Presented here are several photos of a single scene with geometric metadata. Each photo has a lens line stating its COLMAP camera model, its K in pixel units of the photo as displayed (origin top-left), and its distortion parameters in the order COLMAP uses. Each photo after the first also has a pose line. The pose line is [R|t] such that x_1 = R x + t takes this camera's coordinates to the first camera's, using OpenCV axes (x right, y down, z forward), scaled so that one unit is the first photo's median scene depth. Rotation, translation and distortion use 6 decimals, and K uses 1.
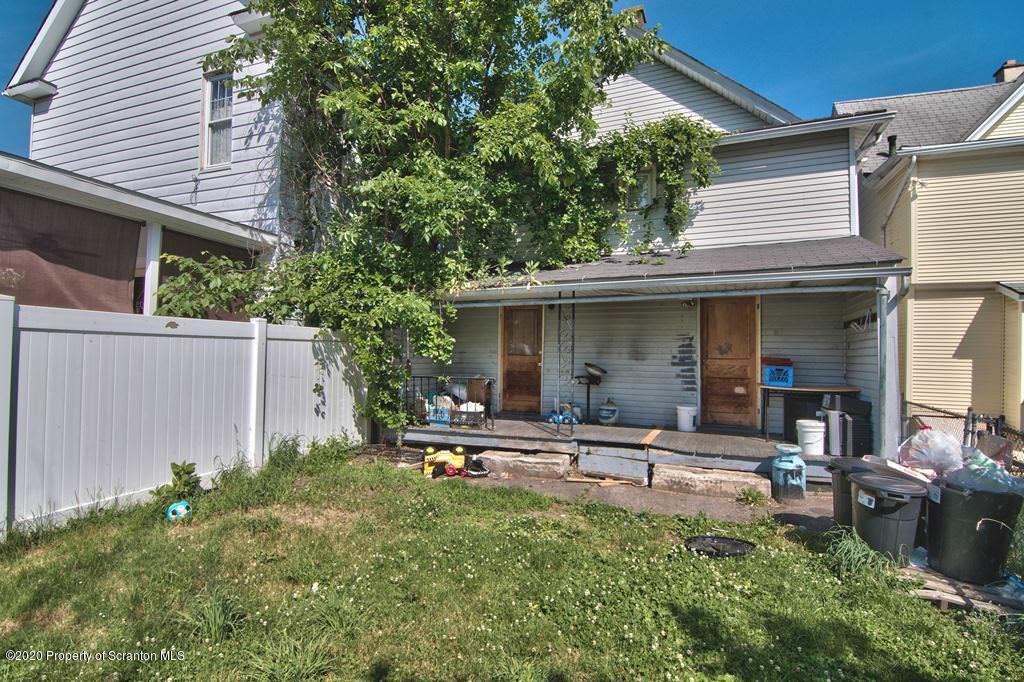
lens RADIAL K [[491.9, 0, 512.8], [0, 491.9, 340.7], [0, 0, 1]] dist [-0.006804, -0.008764]
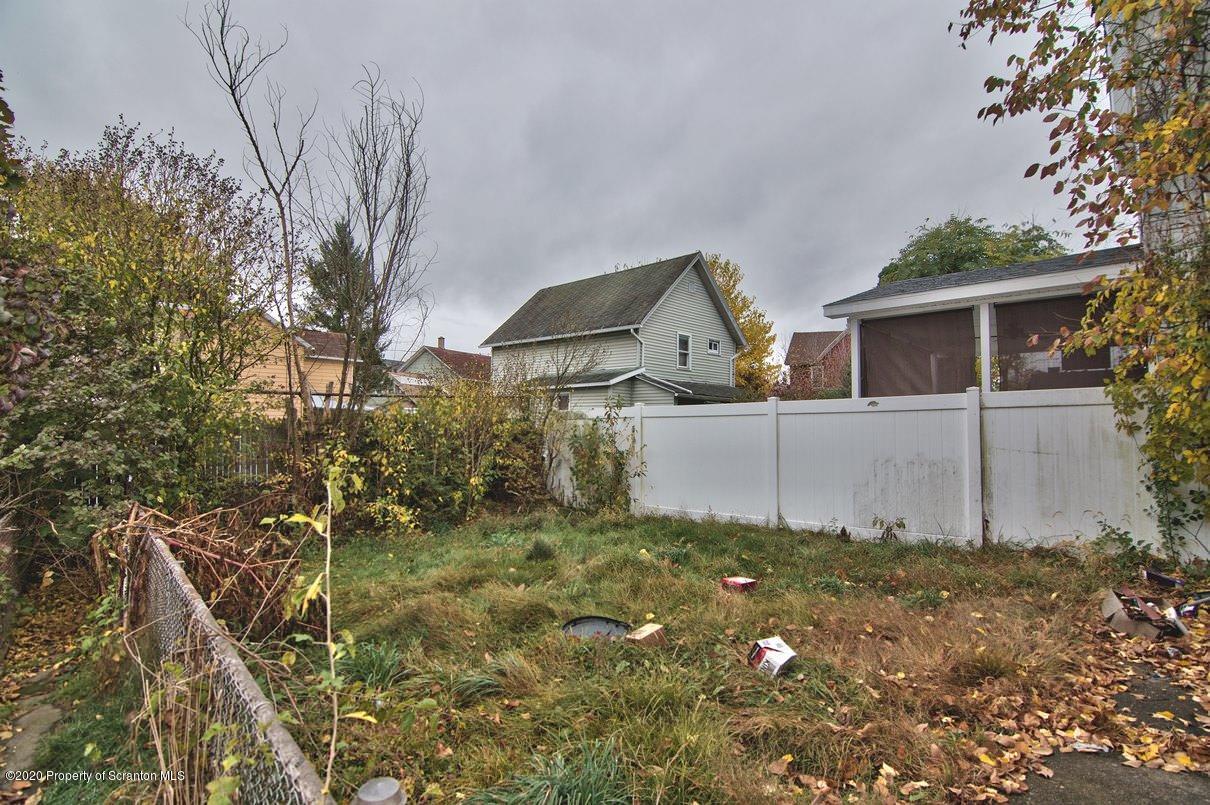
lens RADIAL K [[581.2, 0, 606.0], [0, 581.2, 402.2], [0, 0, 1]] dist [-0.006804, -0.008764]
pose [[-0.387651, -0.059258, -0.919900, 0.656465], [0.024134, 0.996937, -0.074391, 0.040266], [0.921490, -0.051039, -0.385033, 0.667366]]
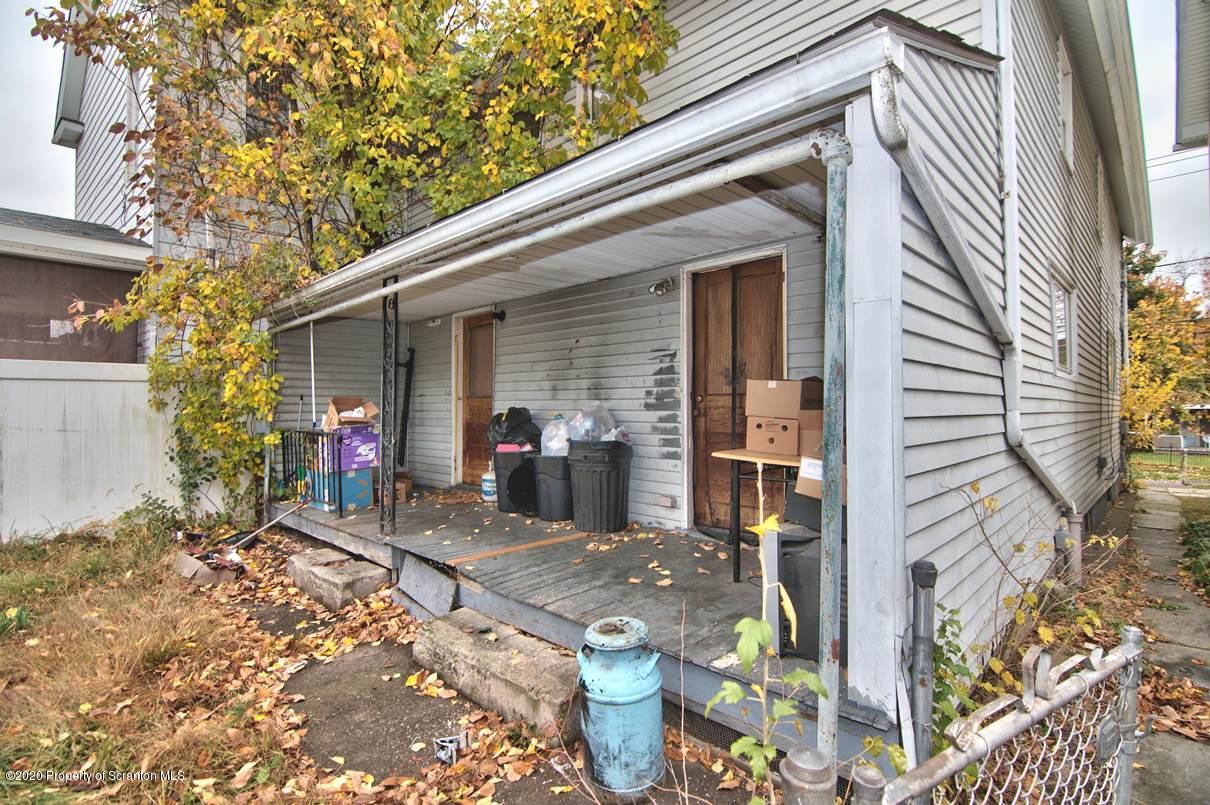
lens RADIAL K [[581.2, 0, 606.0], [0, 581.2, 402.2], [0, 0, 1]] dist [-0.006804, -0.008764]
pose [[0.934794, -0.019511, -0.354654, 0.566682], [0.026884, 0.999513, 0.015873, 0.035474], [0.354171, -0.024372, 0.934863, 0.457363]]
